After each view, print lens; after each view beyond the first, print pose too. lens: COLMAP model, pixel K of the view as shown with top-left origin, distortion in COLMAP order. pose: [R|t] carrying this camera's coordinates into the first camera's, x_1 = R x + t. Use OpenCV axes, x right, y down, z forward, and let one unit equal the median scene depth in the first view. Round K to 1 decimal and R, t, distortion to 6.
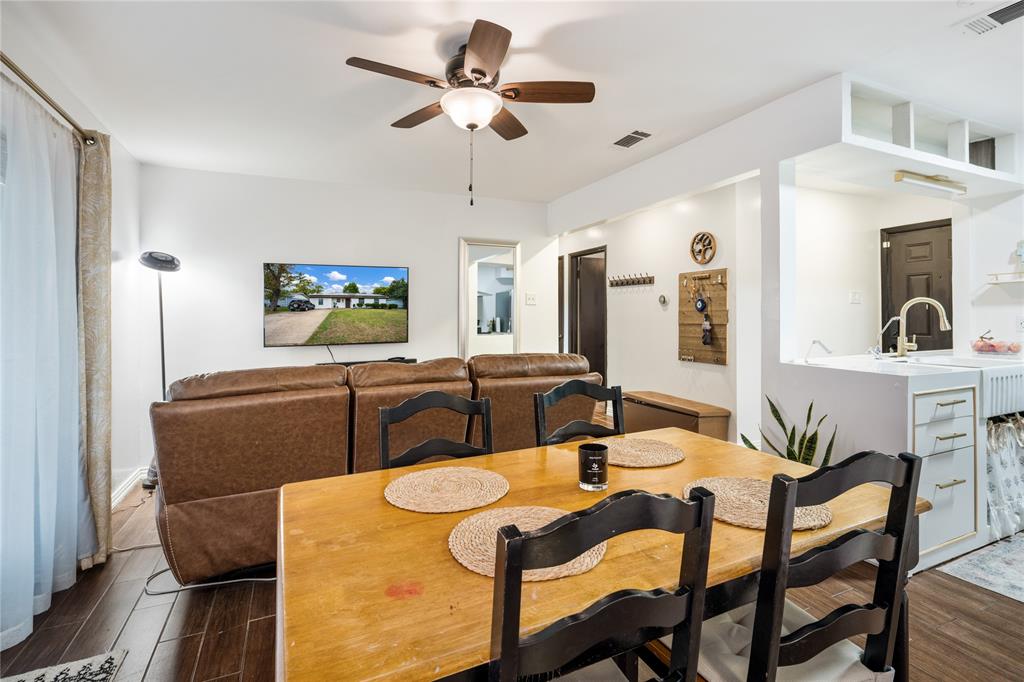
lens RADIAL K [[489.3, 0, 514.4], [0, 489.3, 315.8], [0, 0, 1]] dist [-0.001958, -0.000765]
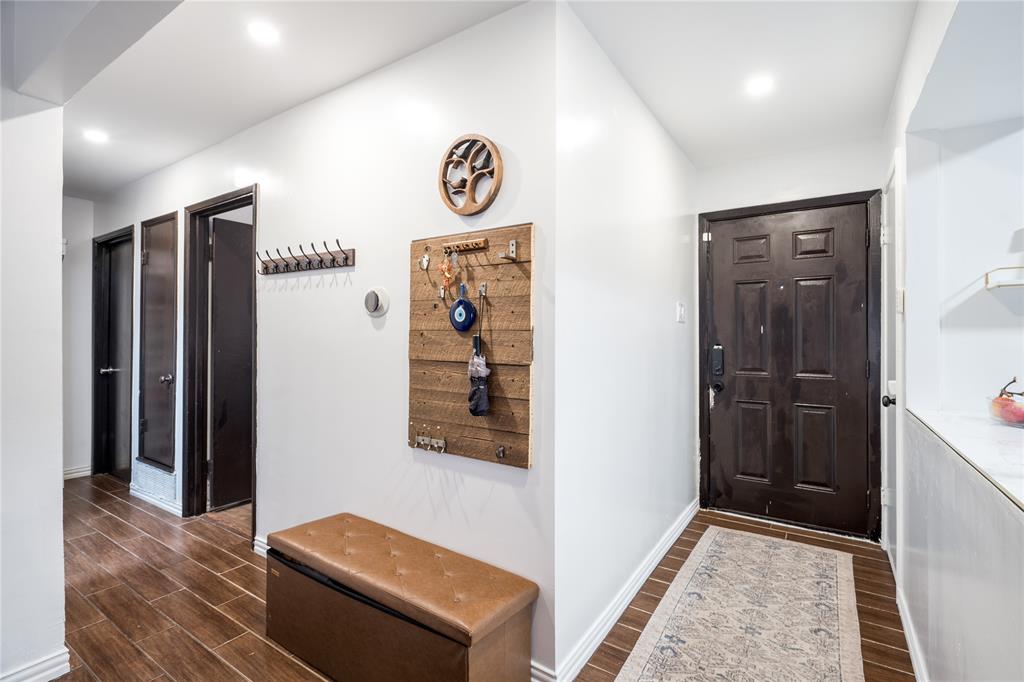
lens RADIAL K [[475.6, 0, 512.0], [0, 475.6, 341.0], [0, 0, 1]] dist [-0.001500, -0.000470]
pose [[0.850781, 0.005259, 0.525494, 0.207721], [-0.011020, 0.999909, 0.007834, -0.004305], [-0.525405, -0.012456, 0.850761, 0.643114]]
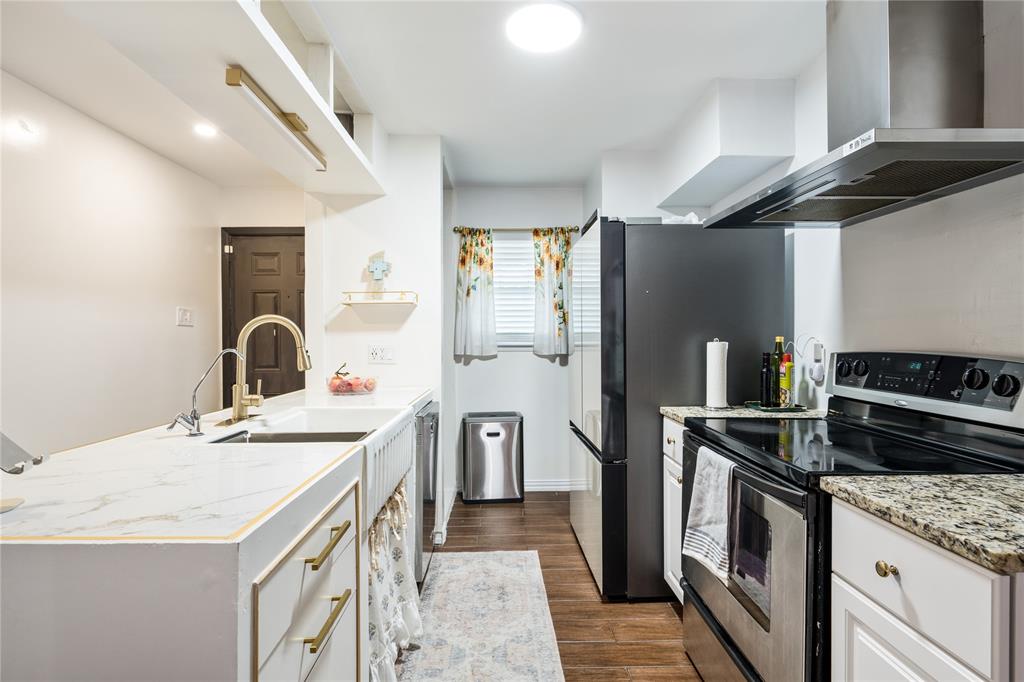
lens RADIAL K [[475.6, 0, 512.0], [0, 475.6, 341.0], [0, 0, 1]] dist [-0.001500, -0.000470]
pose [[0.389933, 0.001084, 0.920843, 0.283989], [-0.001534, 0.999999, -0.000527, -0.004573], [-0.920842, -0.001207, 0.389934, 0.344131]]
